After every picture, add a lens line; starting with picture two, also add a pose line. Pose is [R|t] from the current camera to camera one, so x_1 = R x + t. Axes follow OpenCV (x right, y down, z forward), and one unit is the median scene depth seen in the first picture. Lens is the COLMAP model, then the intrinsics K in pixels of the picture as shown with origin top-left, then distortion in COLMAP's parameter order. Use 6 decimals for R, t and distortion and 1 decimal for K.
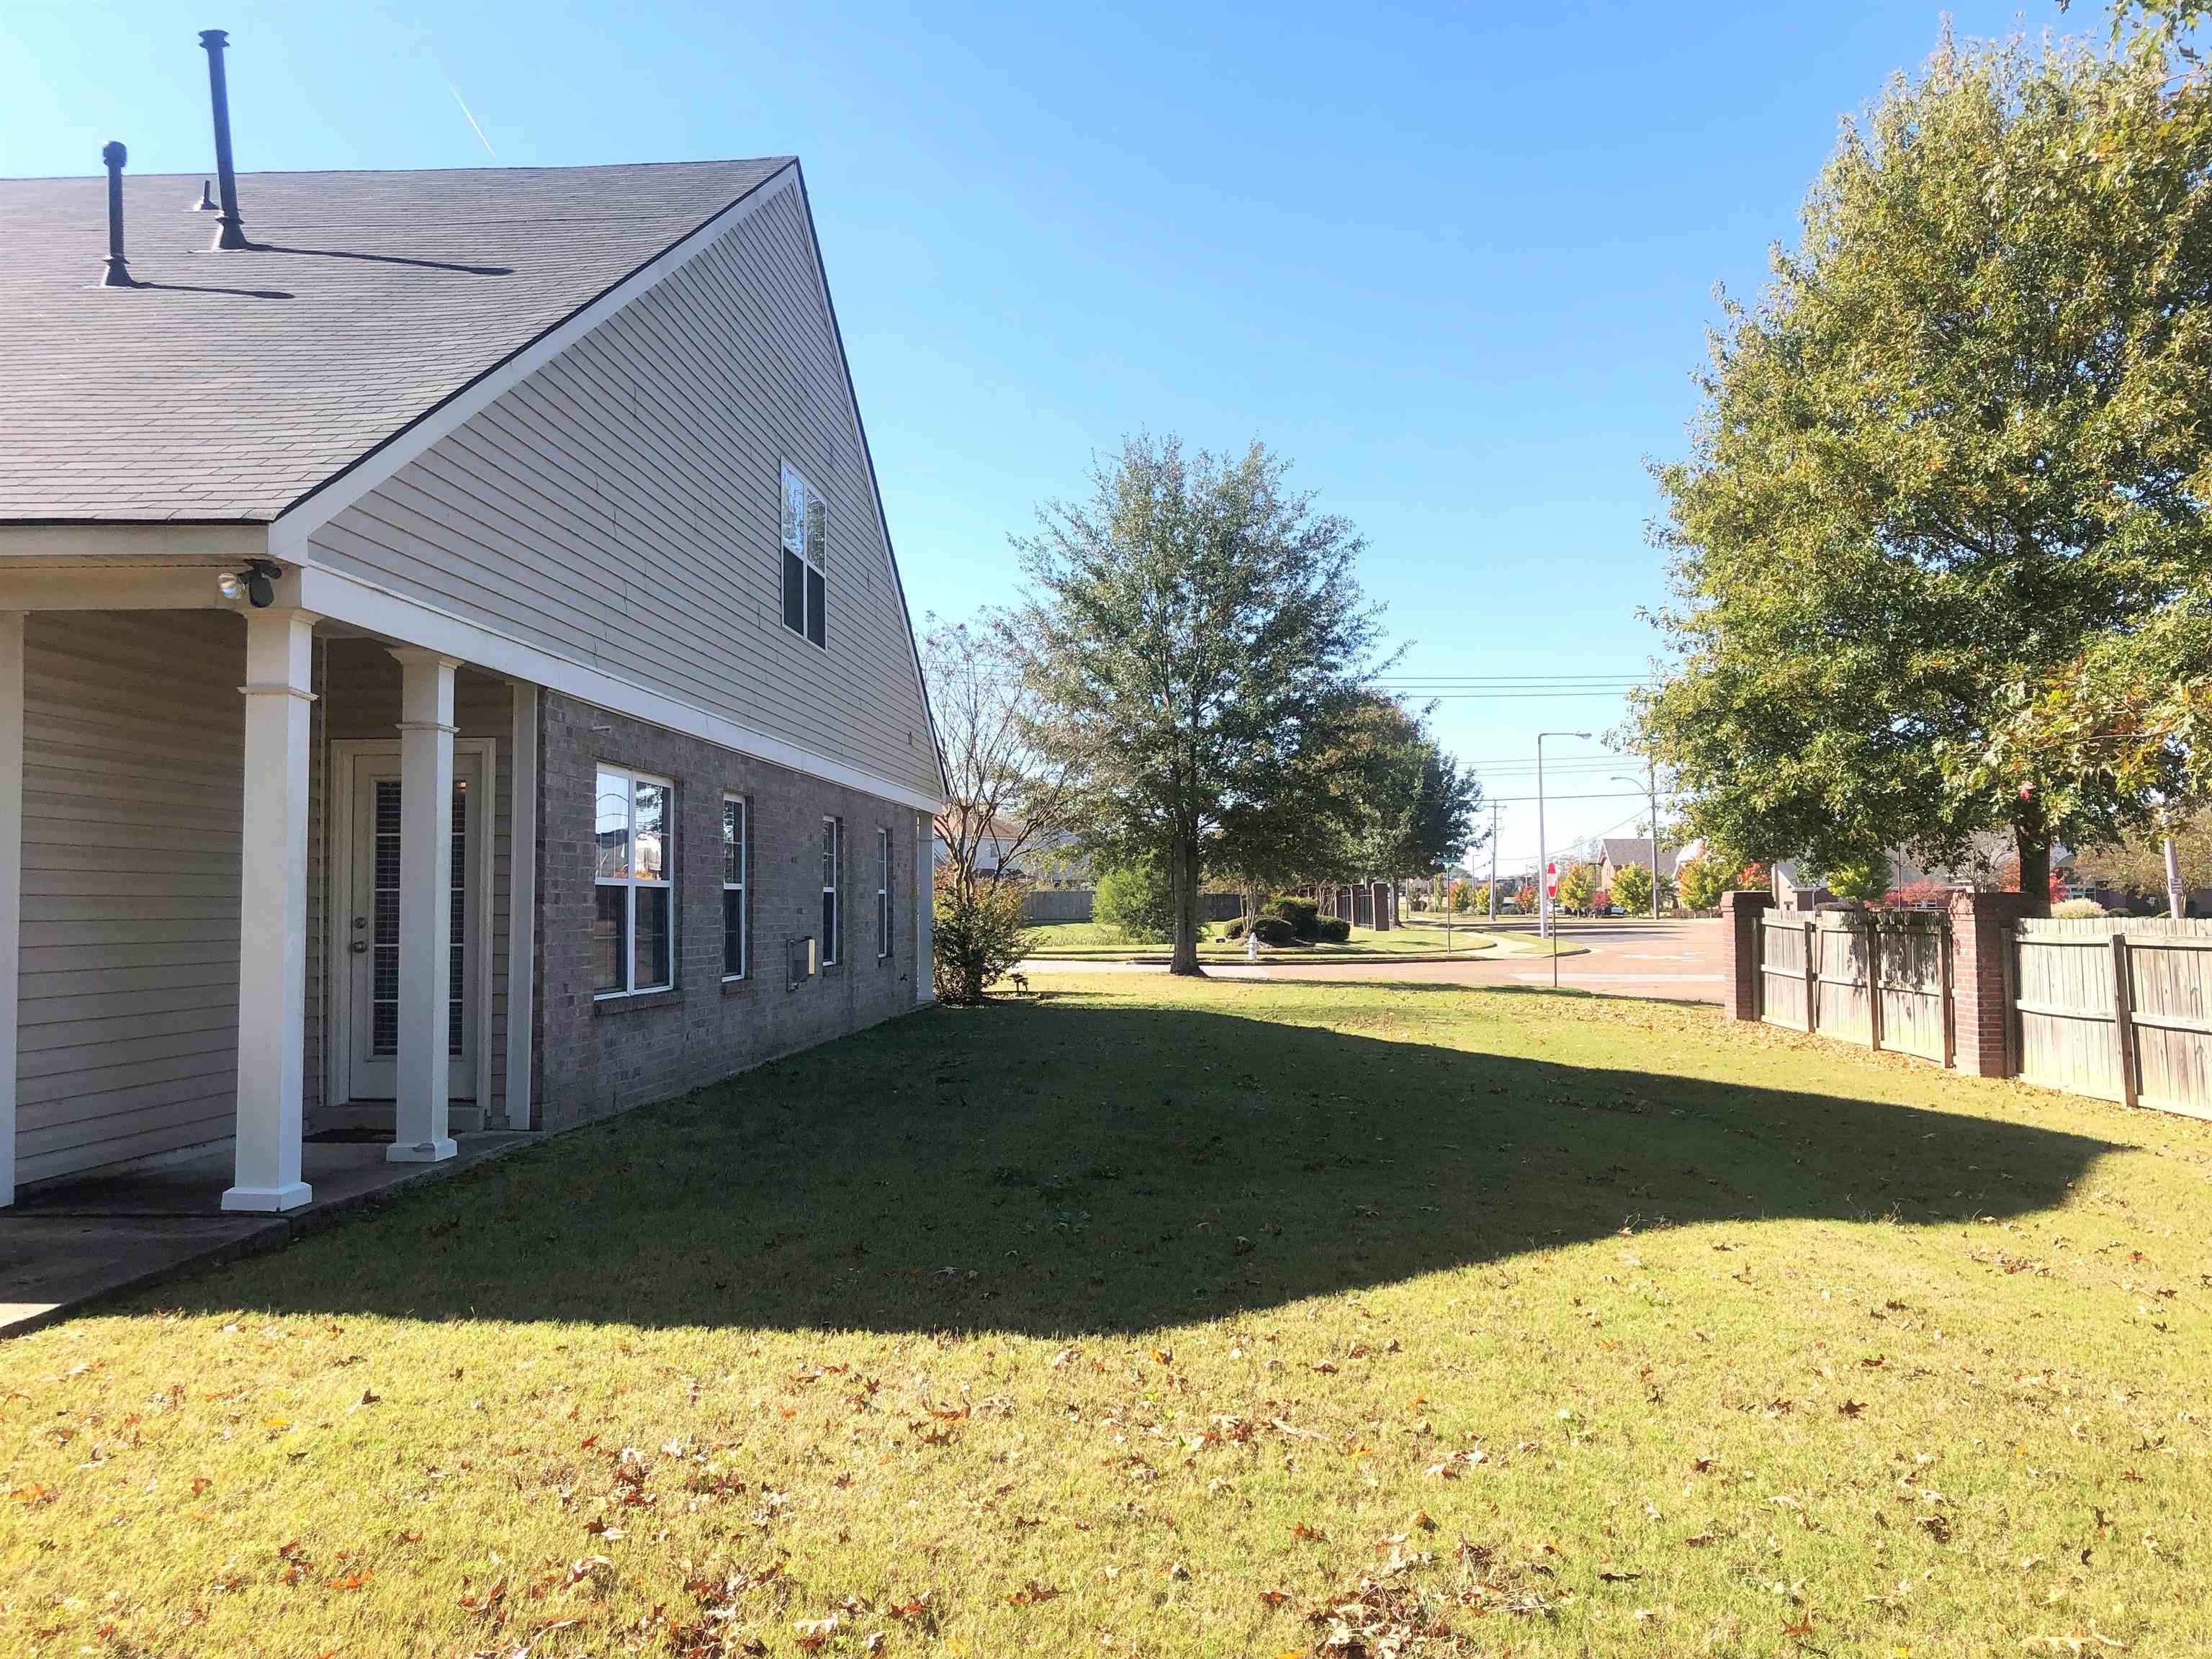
lens RADIAL K [[1814.8, 0, 1106.0], [0, 1814.8, 829.5], [0, 0, 1]] dist [0.051579, -0.055156]
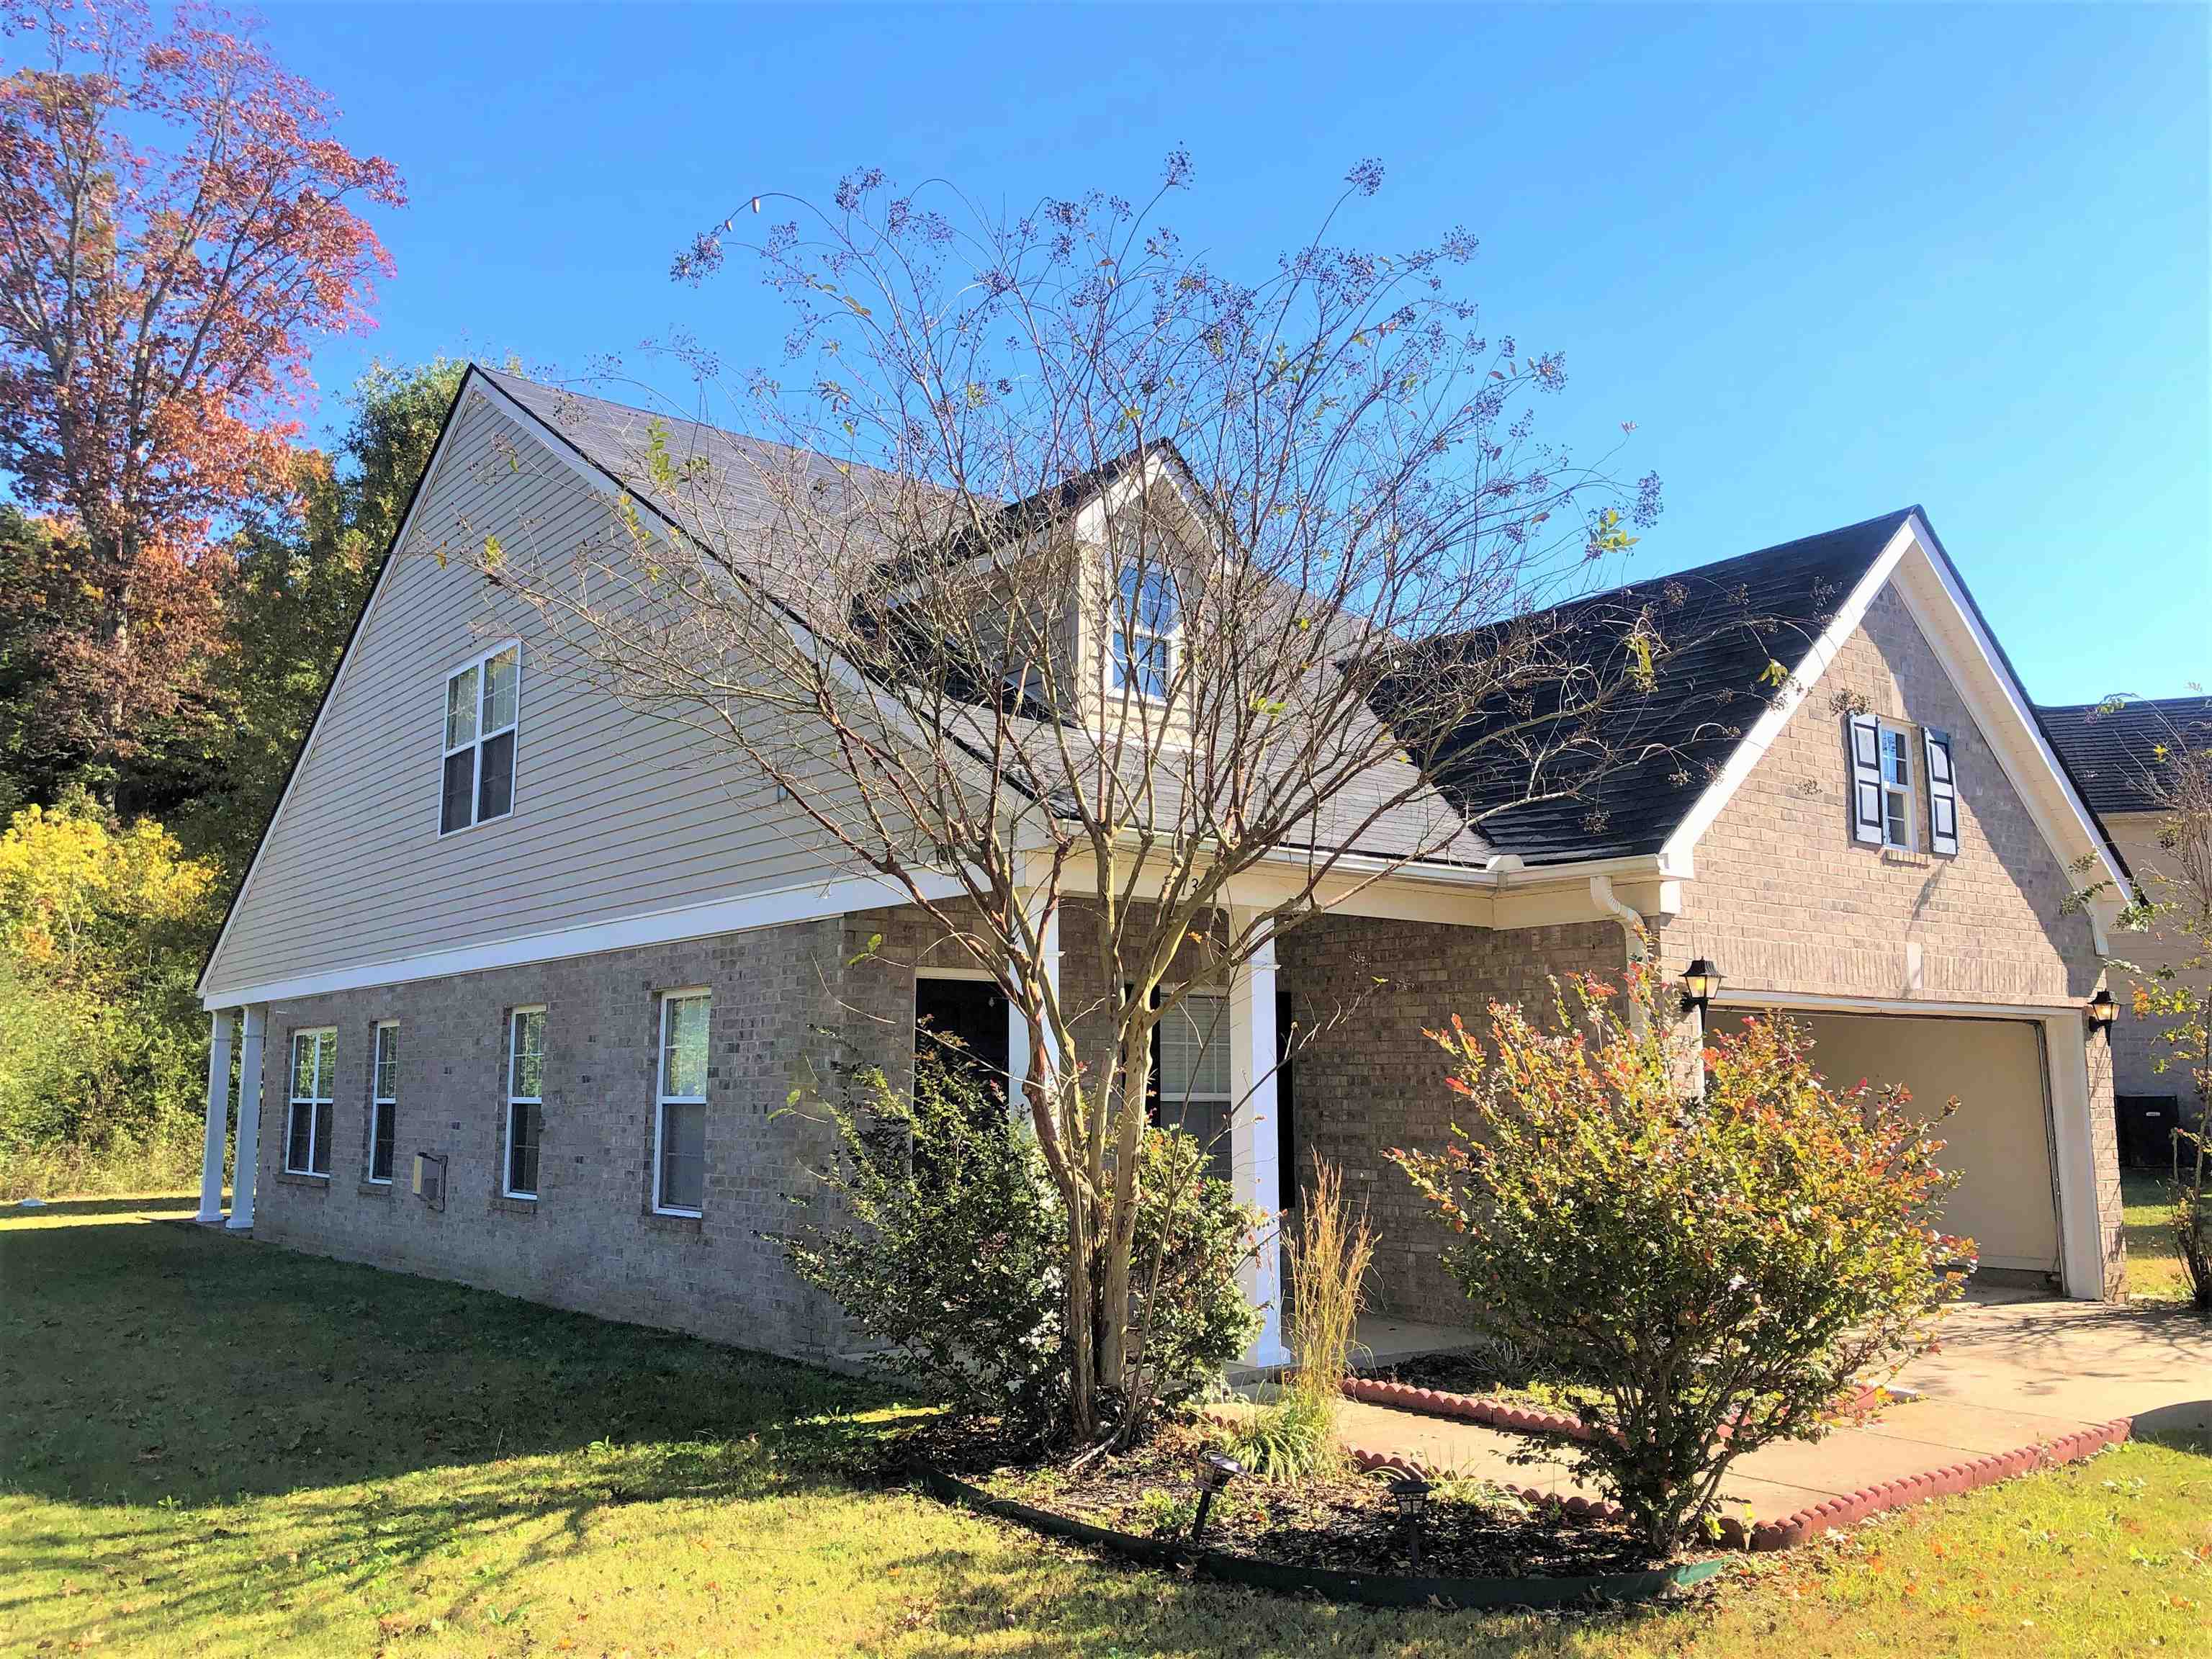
lens RADIAL K [[1814.8, 0, 1106.0], [0, 1814.8, 829.5], [0, 0, 1]] dist [0.051579, -0.055156]
pose [[-0.744754, -0.085969, -0.661779, 0.347816], [0.035525, 0.985154, -0.167955, 0.105749], [0.666393, -0.148595, -0.730643, 3.197526]]
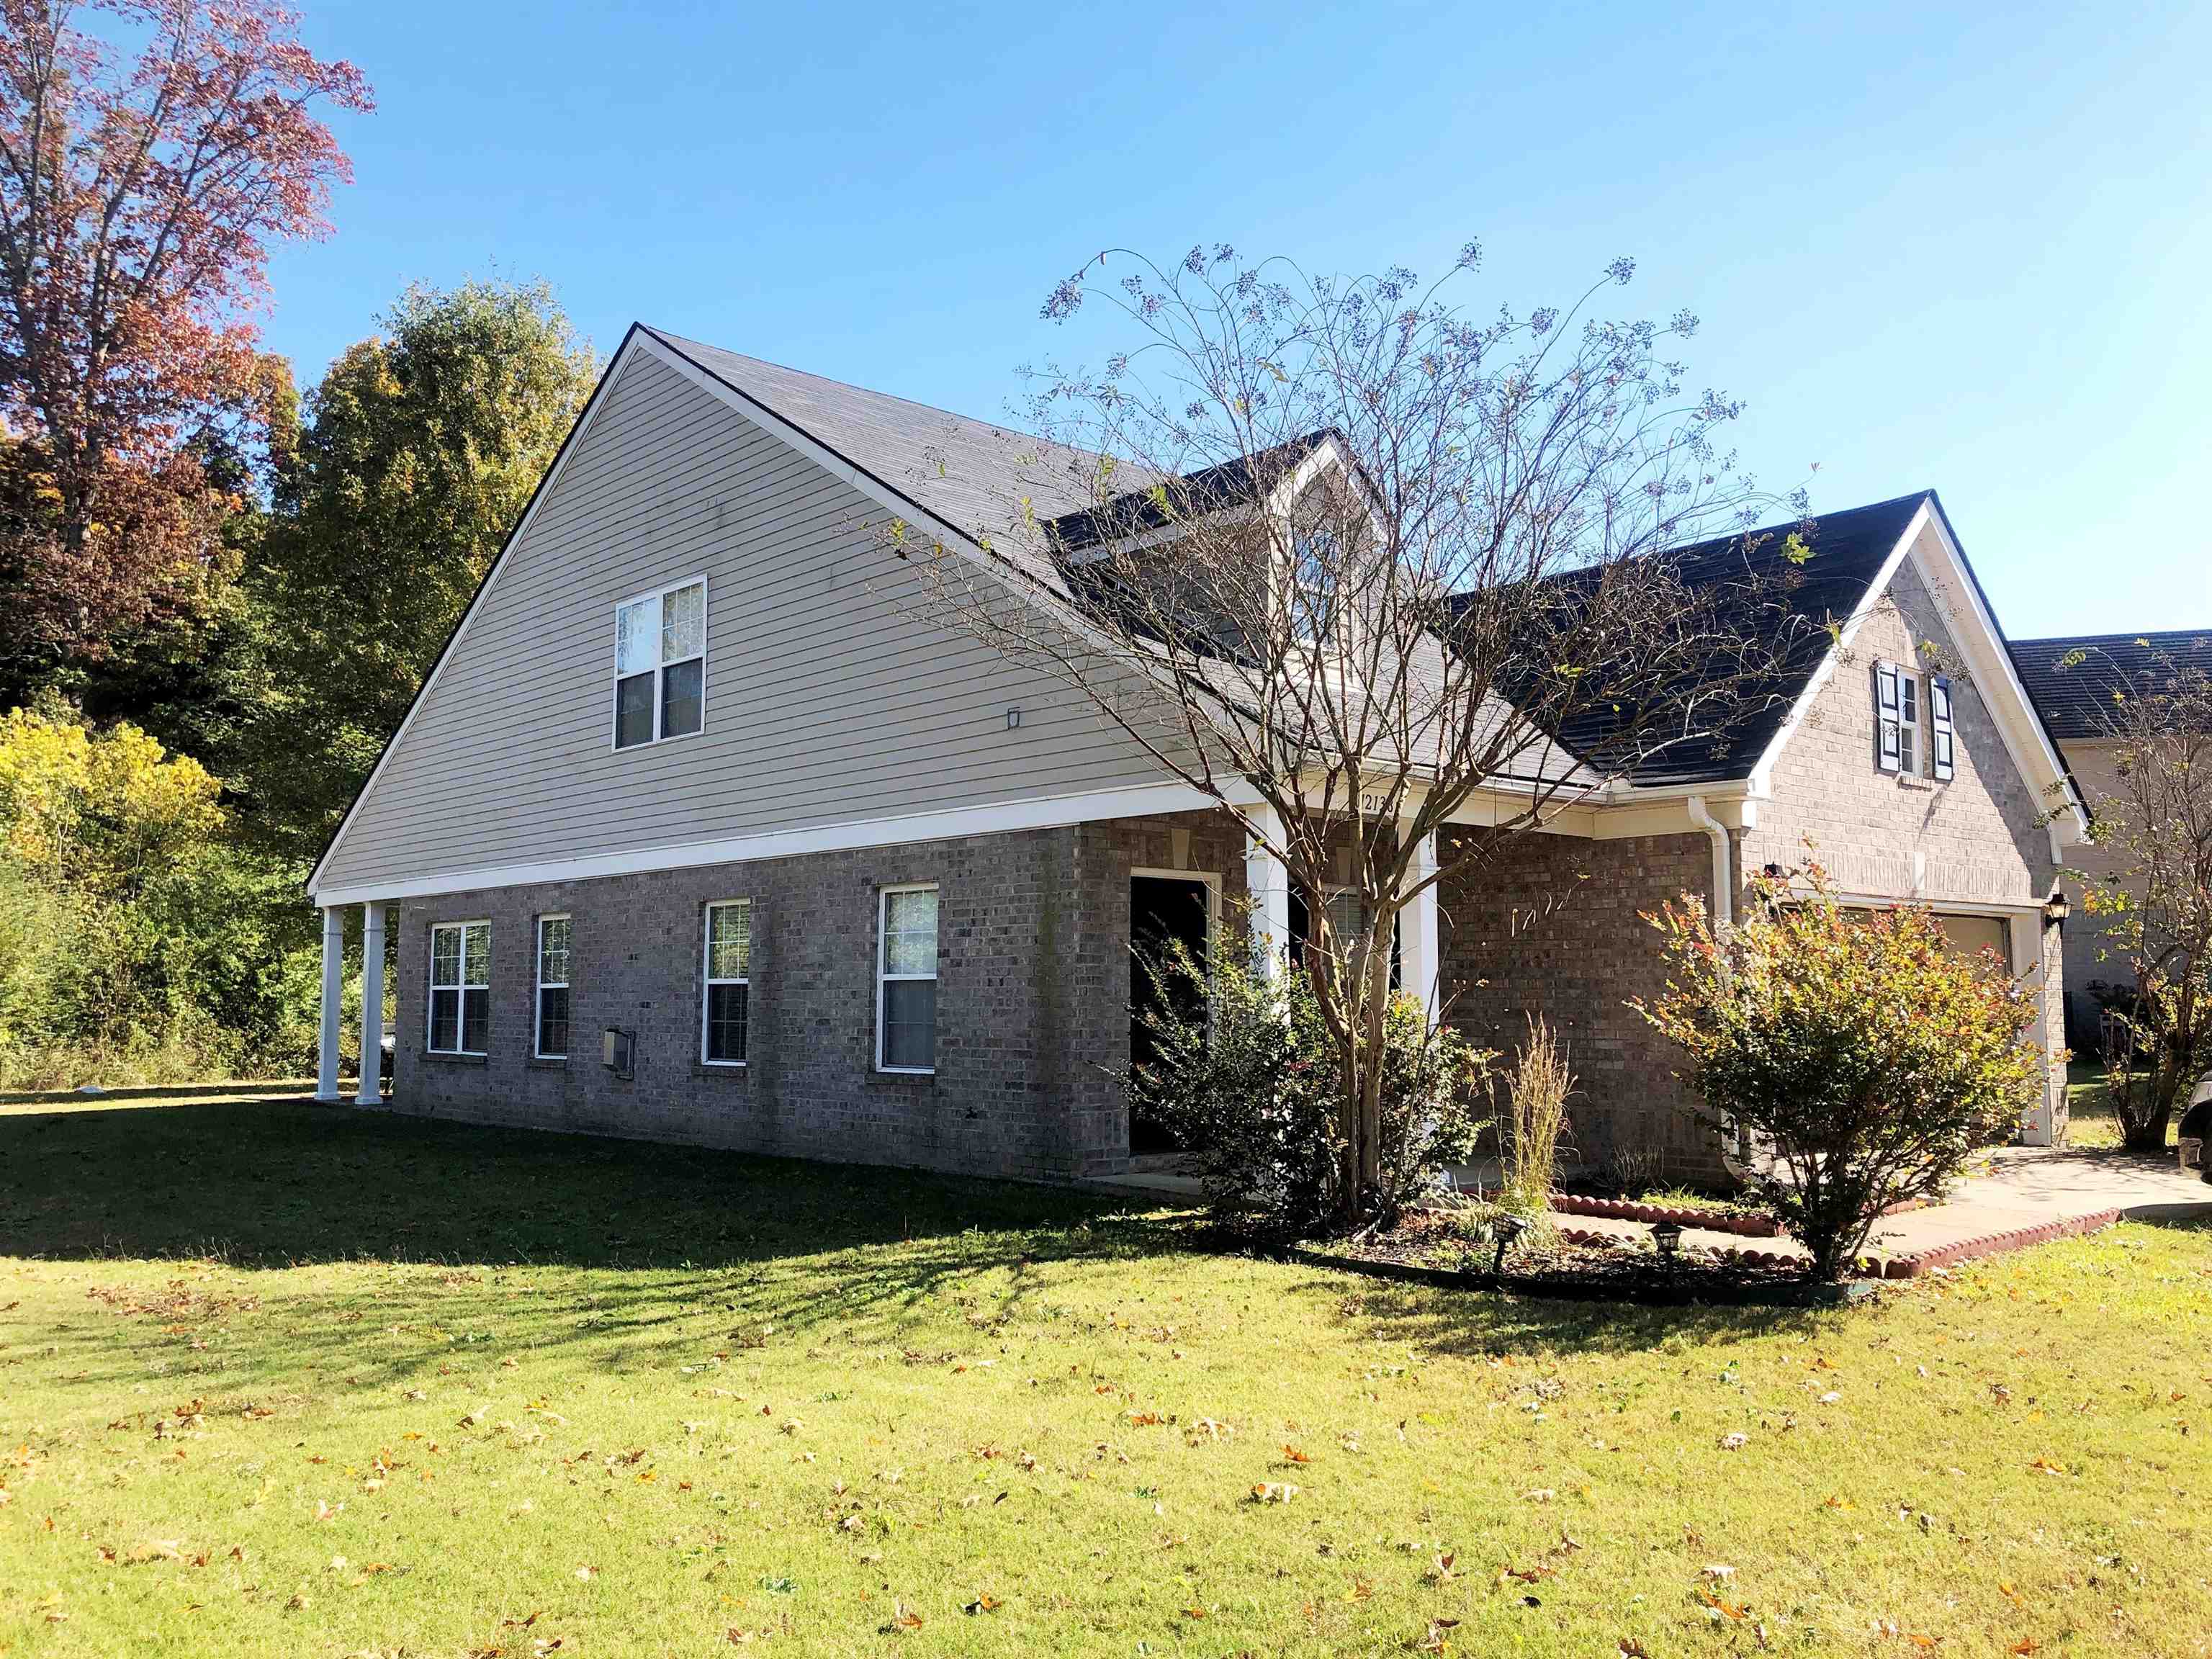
lens RADIAL K [[1810.0, 0, 1106.0], [0, 1810.0, 829.5], [0, 0, 1]] dist [0.066462, -0.085897]
pose [[-0.701950, -0.058998, -0.709779, 0.653509], [0.035284, 0.992459, -0.117390, 0.127145], [0.711352, -0.107446, -0.694575, 3.217786]]
